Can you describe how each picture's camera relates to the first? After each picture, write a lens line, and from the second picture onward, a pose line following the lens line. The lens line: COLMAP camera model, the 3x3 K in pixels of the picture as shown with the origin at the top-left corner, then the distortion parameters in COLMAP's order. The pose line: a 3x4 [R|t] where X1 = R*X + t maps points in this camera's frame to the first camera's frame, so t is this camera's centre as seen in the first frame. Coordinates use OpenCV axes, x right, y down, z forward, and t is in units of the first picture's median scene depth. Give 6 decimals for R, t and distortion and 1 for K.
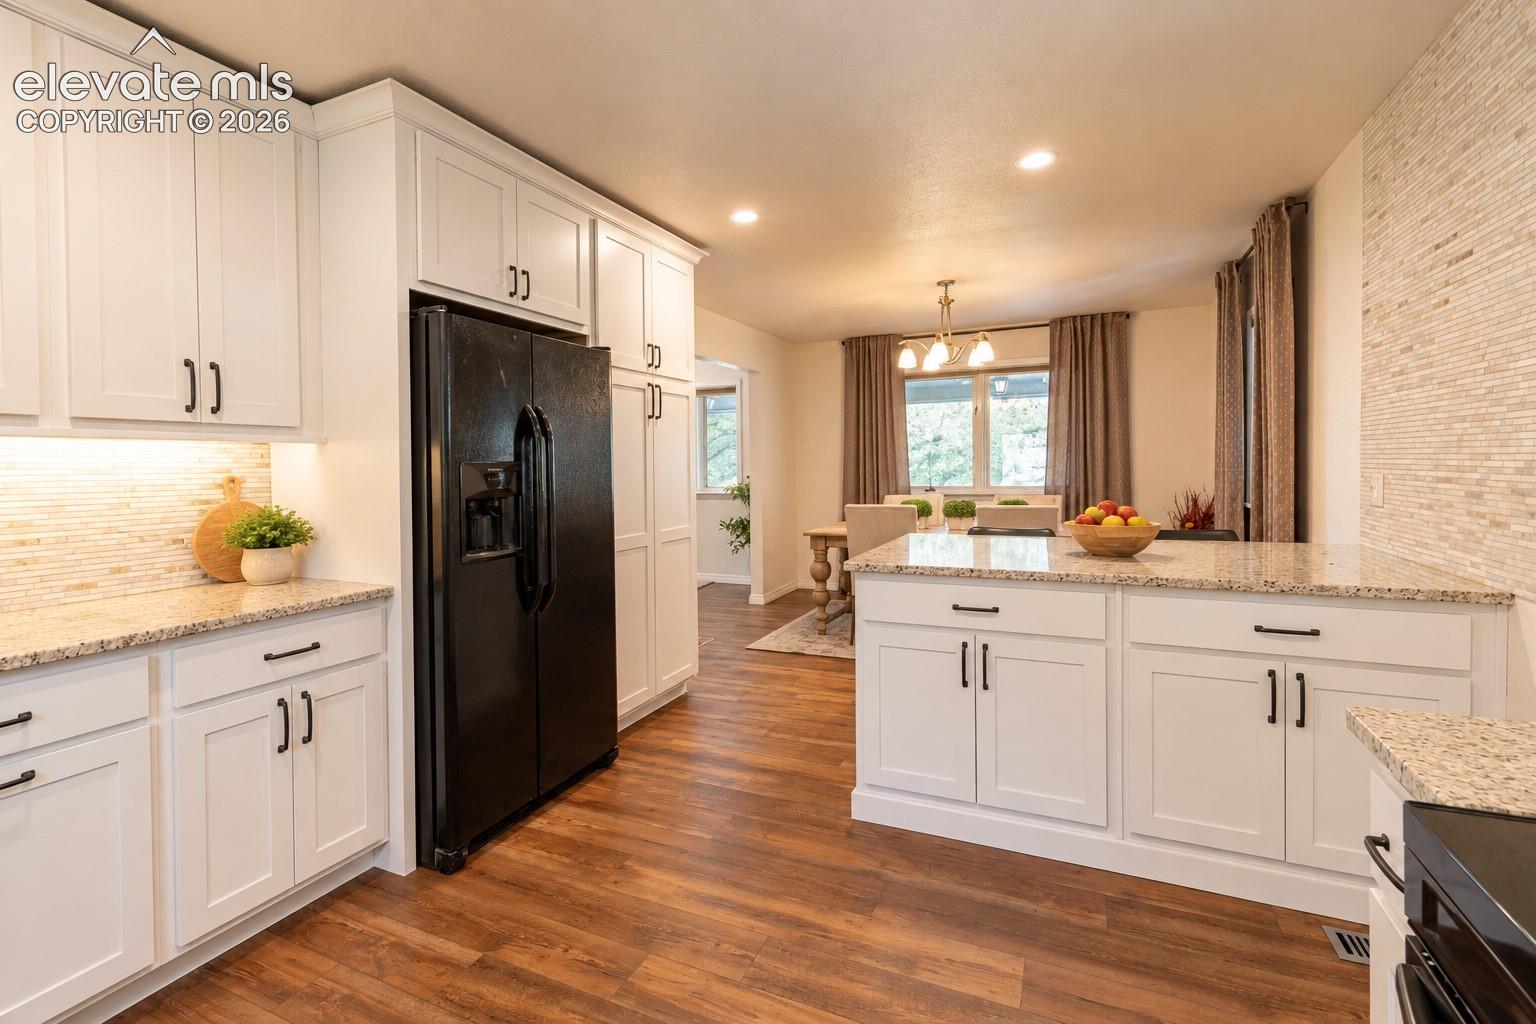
lens RADIAL K [[685.1, 0, 771.9], [0, 685.1, 493.3], [0, 0, 1]] dist [-0.001654, 0.000288]
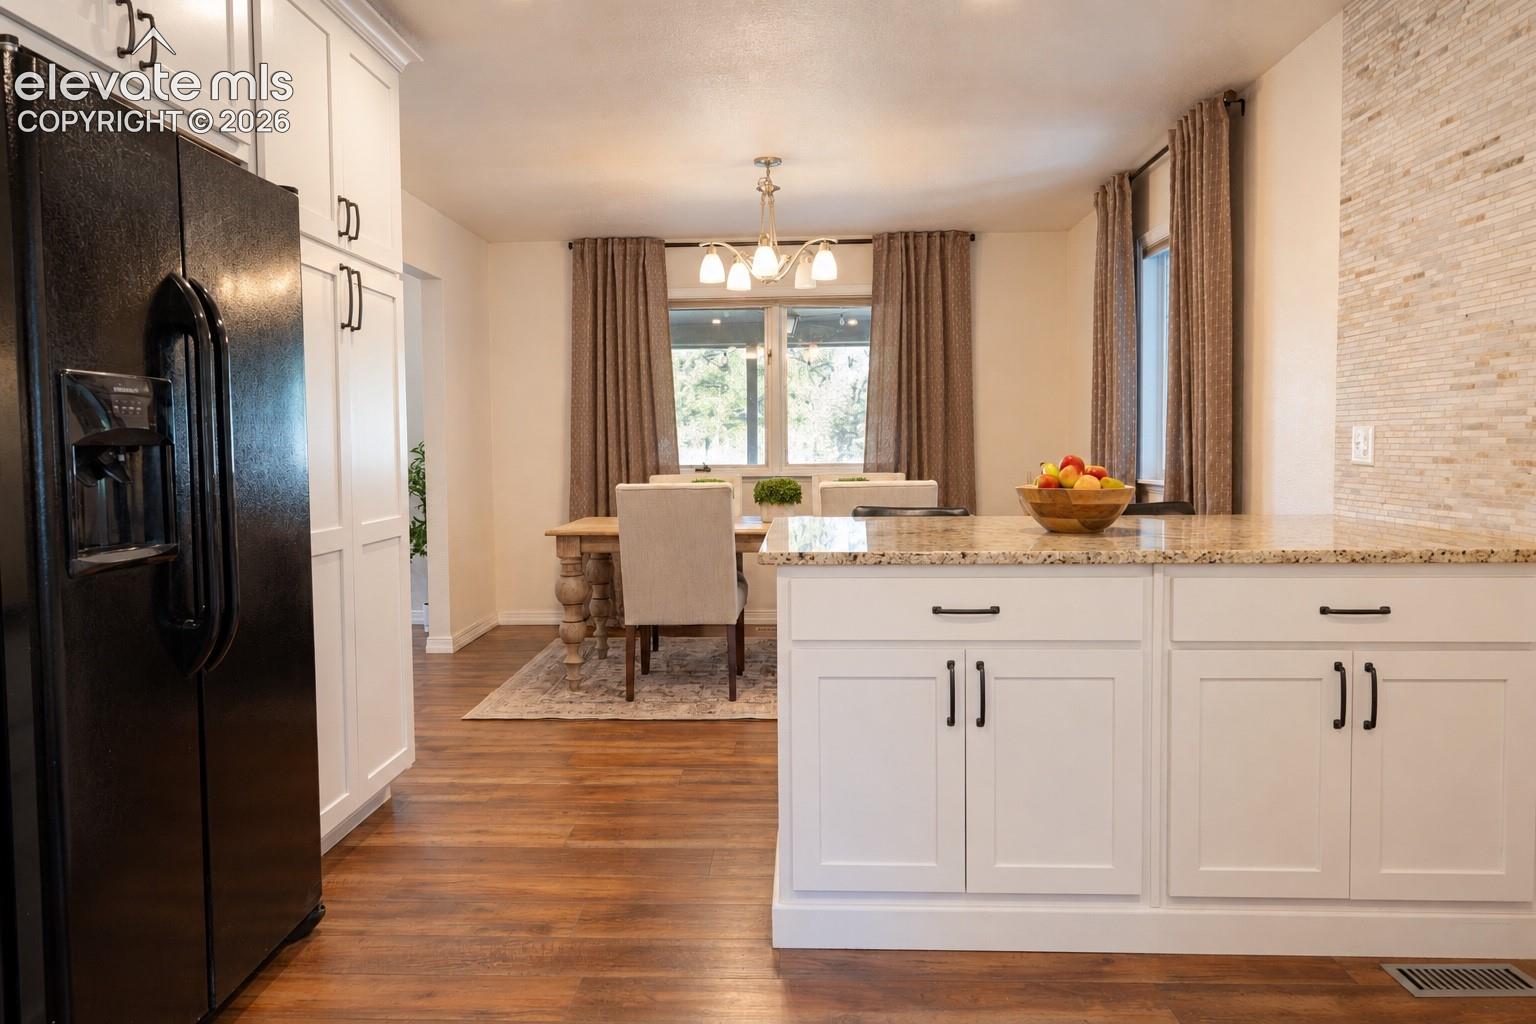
lens RADIAL K [[989.1, 0, 768.0], [0, 989.1, 512.0], [0, 0, 1]] dist [0.003026, -0.002120]
pose [[0.926280, -0.014168, 0.376570, -0.184731], [0.005744, 0.999708, 0.023486, 0.031657], [-0.376793, -0.019592, 0.926090, 0.109617]]
